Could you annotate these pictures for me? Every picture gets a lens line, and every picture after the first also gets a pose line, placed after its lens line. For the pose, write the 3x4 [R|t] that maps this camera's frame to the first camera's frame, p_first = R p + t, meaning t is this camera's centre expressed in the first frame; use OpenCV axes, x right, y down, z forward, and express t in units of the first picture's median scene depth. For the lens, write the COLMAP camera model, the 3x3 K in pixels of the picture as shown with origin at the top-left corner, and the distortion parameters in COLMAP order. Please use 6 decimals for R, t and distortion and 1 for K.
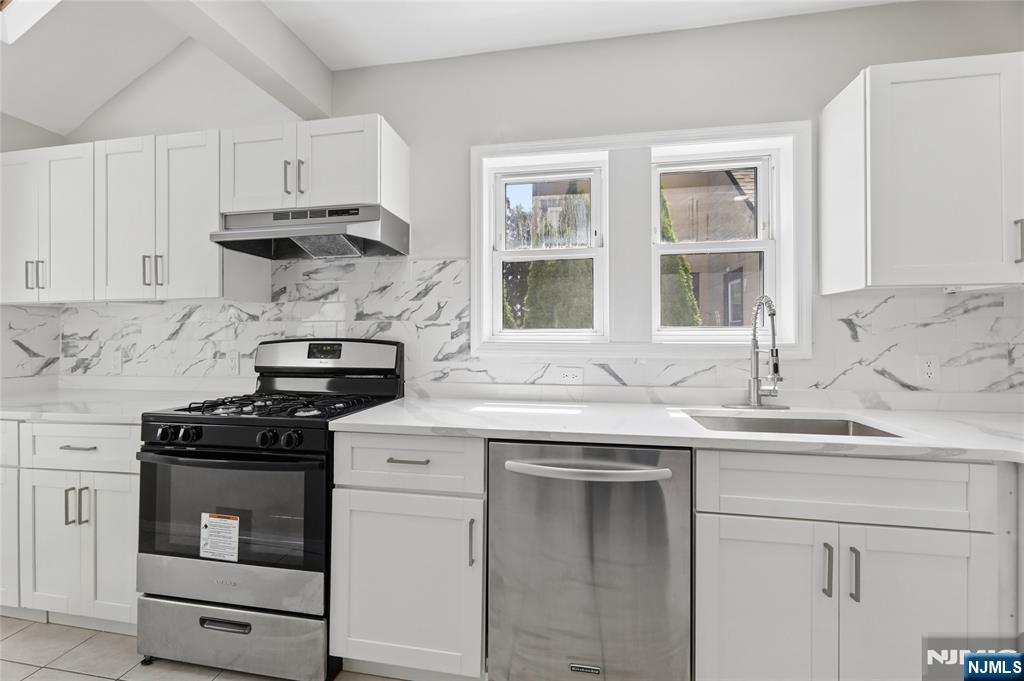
lens RADIAL K [[418.6, 0, 512.2], [0, 418.6, 331.7], [0, 0, 1]] dist [-0.004613, 0.000247]
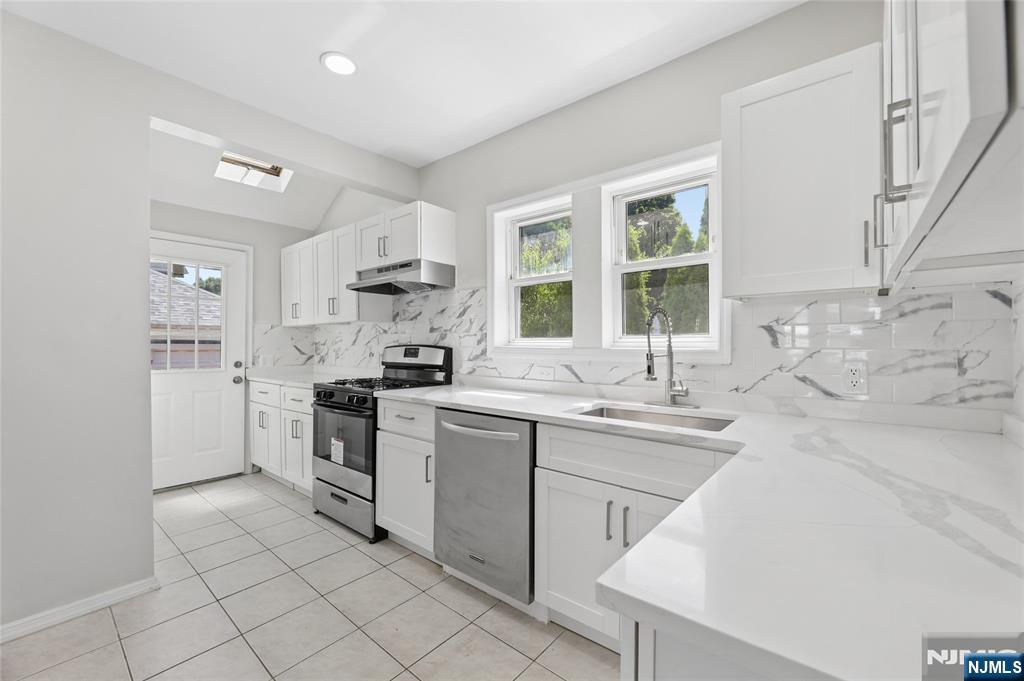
lens RADIAL K [[418.6, 0, 518.8], [0, 418.6, 344.8], [0, 0, 1]] dist [-0.004613, 0.000247]
pose [[0.873117, 0.000661, -0.487510, 0.761577], [0.006899, 0.999882, 0.013712, -0.002188], [0.487461, -0.015336, 0.873010, -0.189210]]
